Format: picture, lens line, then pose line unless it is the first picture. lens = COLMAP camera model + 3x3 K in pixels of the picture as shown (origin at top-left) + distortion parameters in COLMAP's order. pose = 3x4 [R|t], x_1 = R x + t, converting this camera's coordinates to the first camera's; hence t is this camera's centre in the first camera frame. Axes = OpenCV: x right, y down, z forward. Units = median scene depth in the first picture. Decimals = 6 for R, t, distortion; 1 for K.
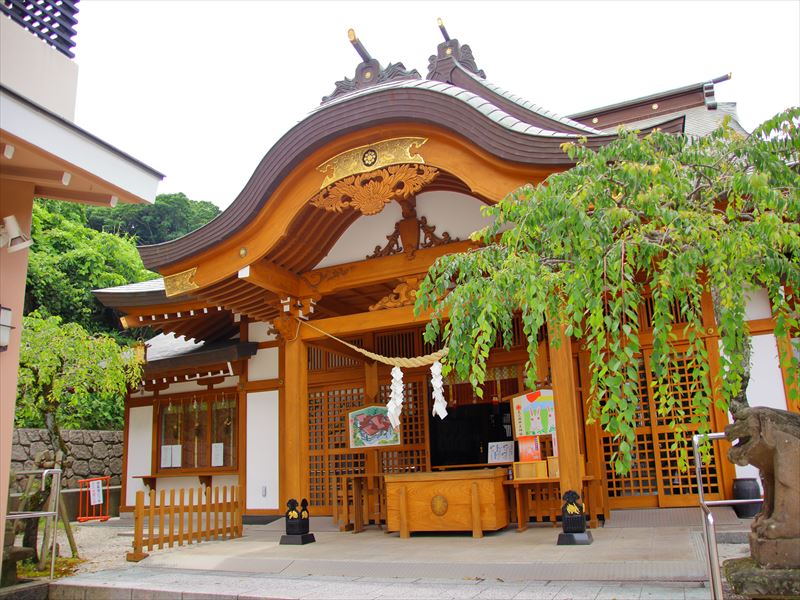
lens RADIAL K [[745.1, 0, 400.0], [0, 745.1, 300.0], [0, 0, 1]] dist [-0.085647, 0.004997]
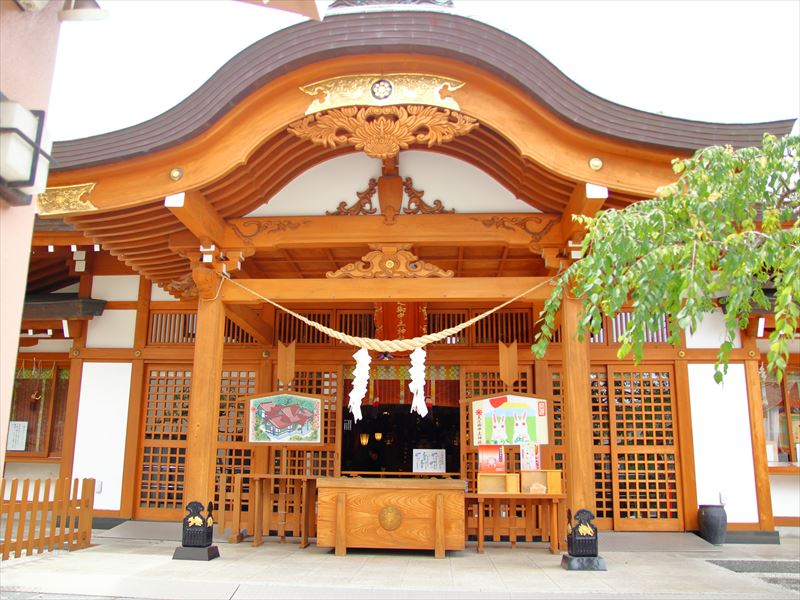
lens RADIAL K [[725.3, 0, 400.5], [0, 725.3, 332.8], [0, 0, 1]] dist [-0.107042, 0.091311]
pose [[0.913689, 0.137583, 0.382419, -0.266298], [-0.146799, 0.989153, -0.005131, 0.067781], [-0.378977, -0.051451, 0.923975, 0.236762]]
